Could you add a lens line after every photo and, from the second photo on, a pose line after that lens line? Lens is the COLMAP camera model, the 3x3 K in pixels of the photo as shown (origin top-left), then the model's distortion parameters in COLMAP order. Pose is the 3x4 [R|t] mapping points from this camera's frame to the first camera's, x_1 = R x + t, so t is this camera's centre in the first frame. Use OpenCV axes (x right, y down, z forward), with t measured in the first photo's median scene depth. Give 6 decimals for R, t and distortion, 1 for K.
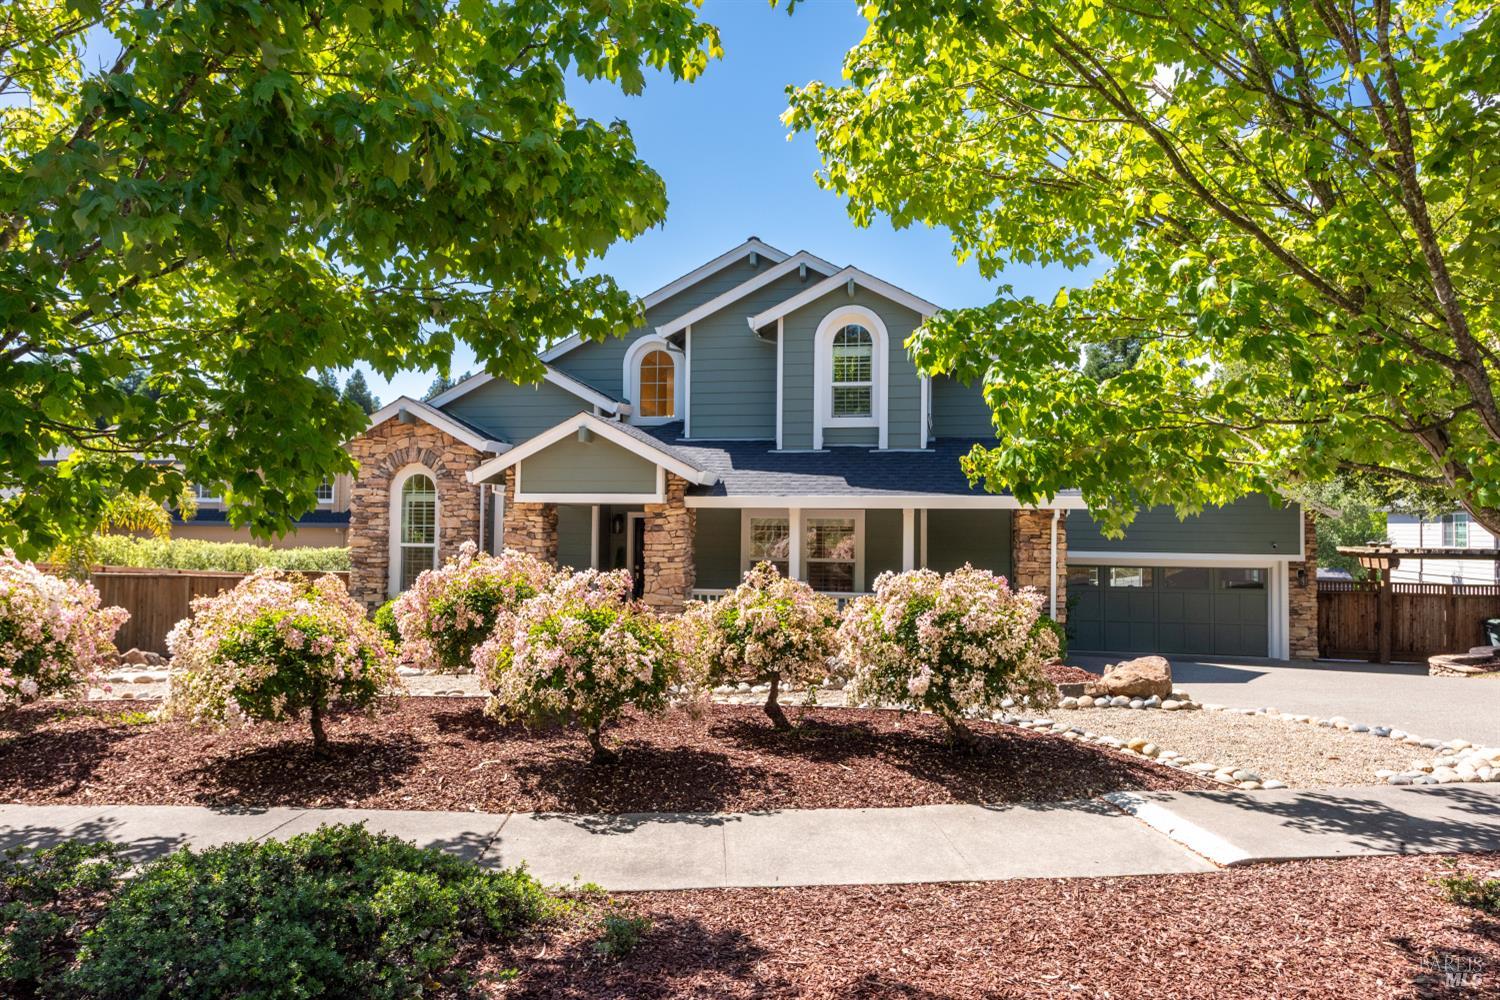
lens RADIAL K [[1009.1, 0, 750.9], [0, 1009.1, 480.3], [0, 0, 1]] dist [0.018752, -0.002996]
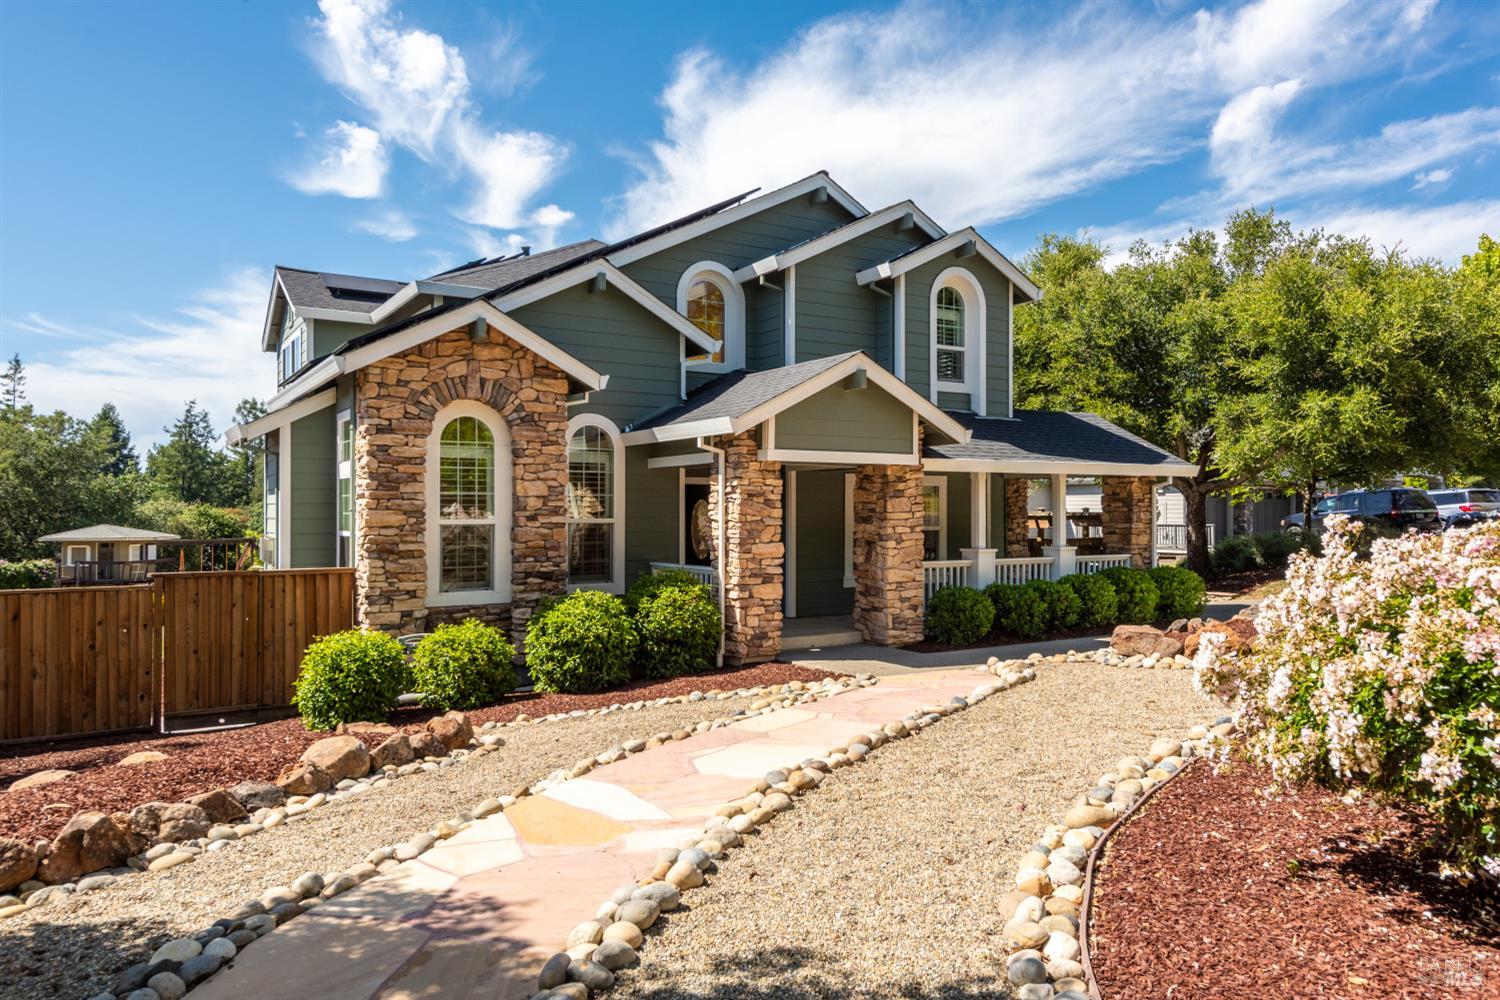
lens RADIAL K [[1009.1, 0, 750.9], [0, 1009.1, 480.3], [0, 0, 1]] dist [0.018752, -0.002996]
pose [[0.726880, 0.008614, 0.686710, -0.718747], [-0.023831, 0.999635, 0.012686, 0.025577], [-0.686351, -0.025587, 0.726821, 0.419798]]
